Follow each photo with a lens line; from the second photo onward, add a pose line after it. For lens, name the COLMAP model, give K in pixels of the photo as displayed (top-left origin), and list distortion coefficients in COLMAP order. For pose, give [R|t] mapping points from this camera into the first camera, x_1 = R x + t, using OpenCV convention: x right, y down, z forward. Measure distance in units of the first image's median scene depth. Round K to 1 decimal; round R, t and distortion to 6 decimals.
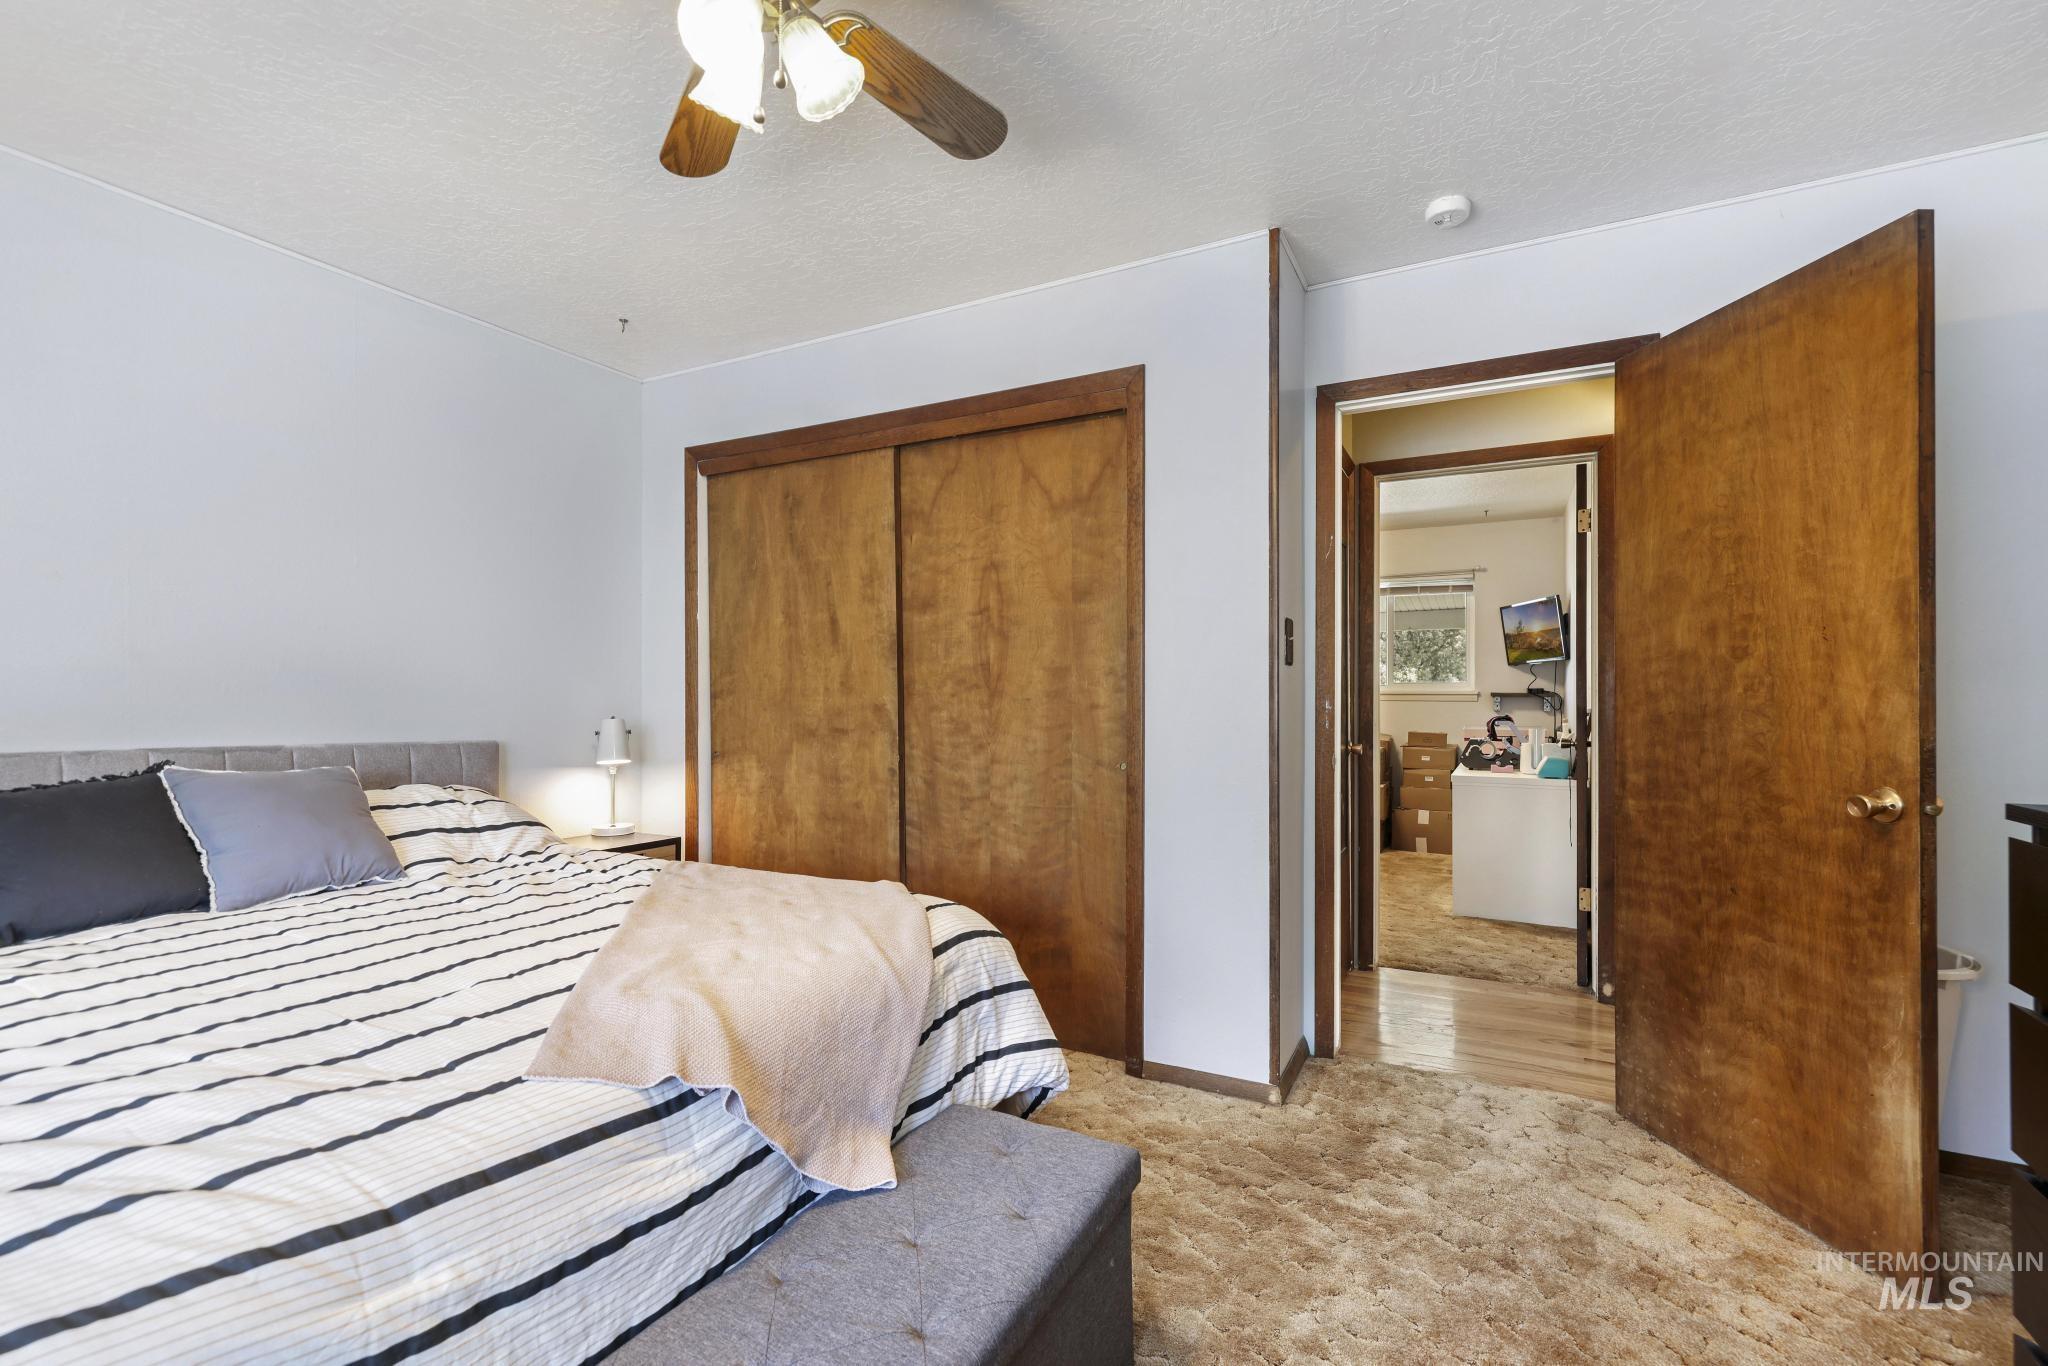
lens RADIAL K [[884.5, 0, 1036.9], [0, 884.5, 683.3], [0, 0, 1]] dist [0.010577, -0.000009]
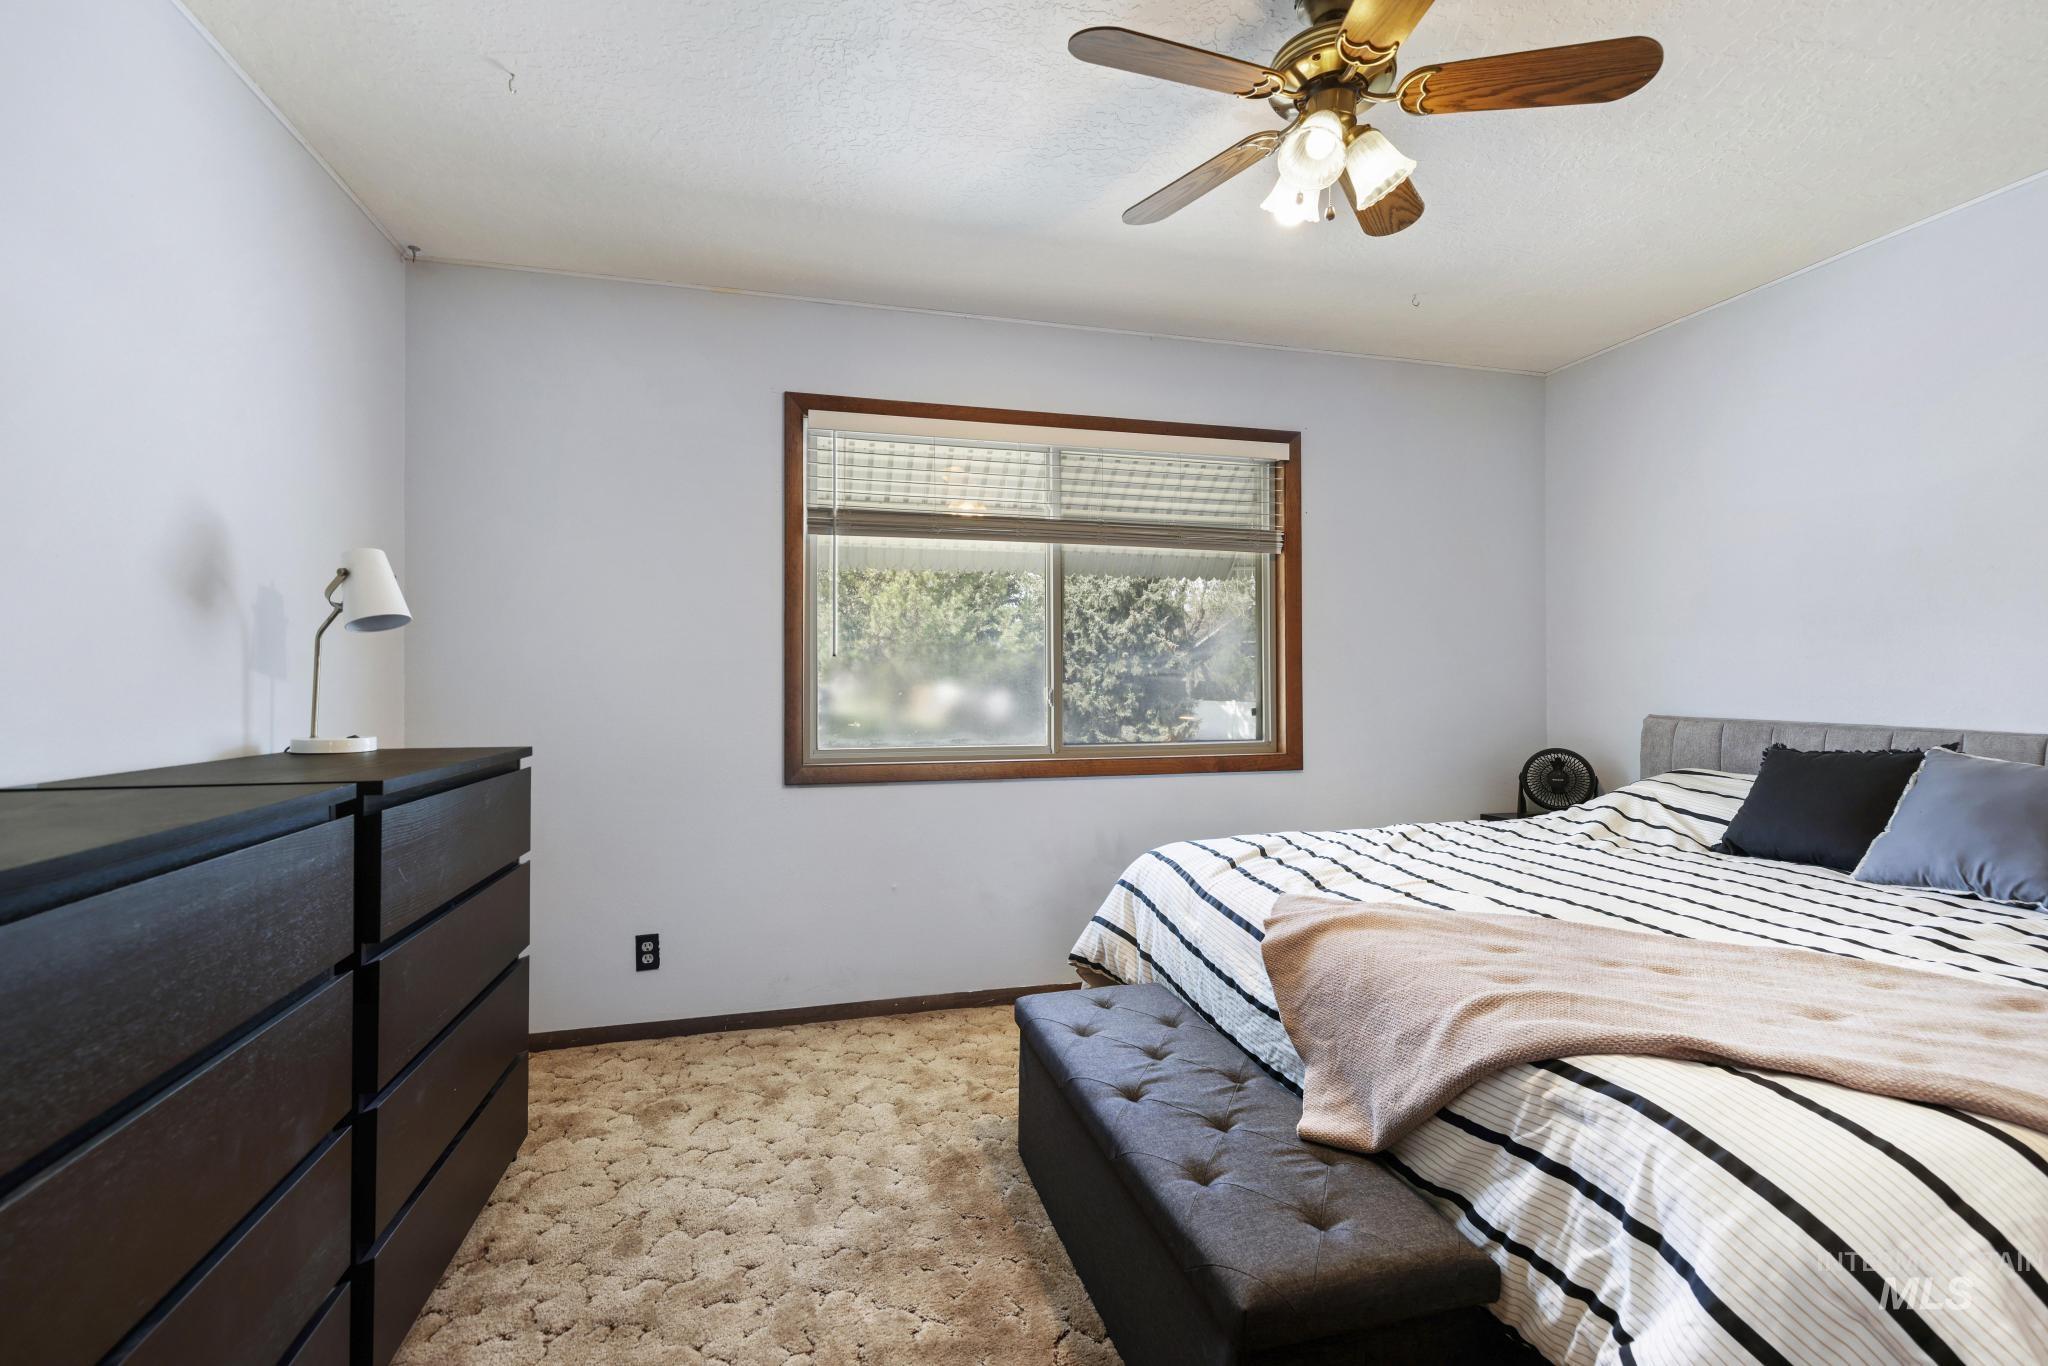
lens RADIAL K [[884.5, 0, 1031.2], [0, 884.5, 681.4], [0, 0, 1]] dist [0.010577, -0.000009]
pose [[-0.722962, 0.001064, -0.690887, 0.632606], [0.003781, 0.999990, -0.002416, 0.013301], [0.690878, -0.004359, -0.722959, 1.207842]]
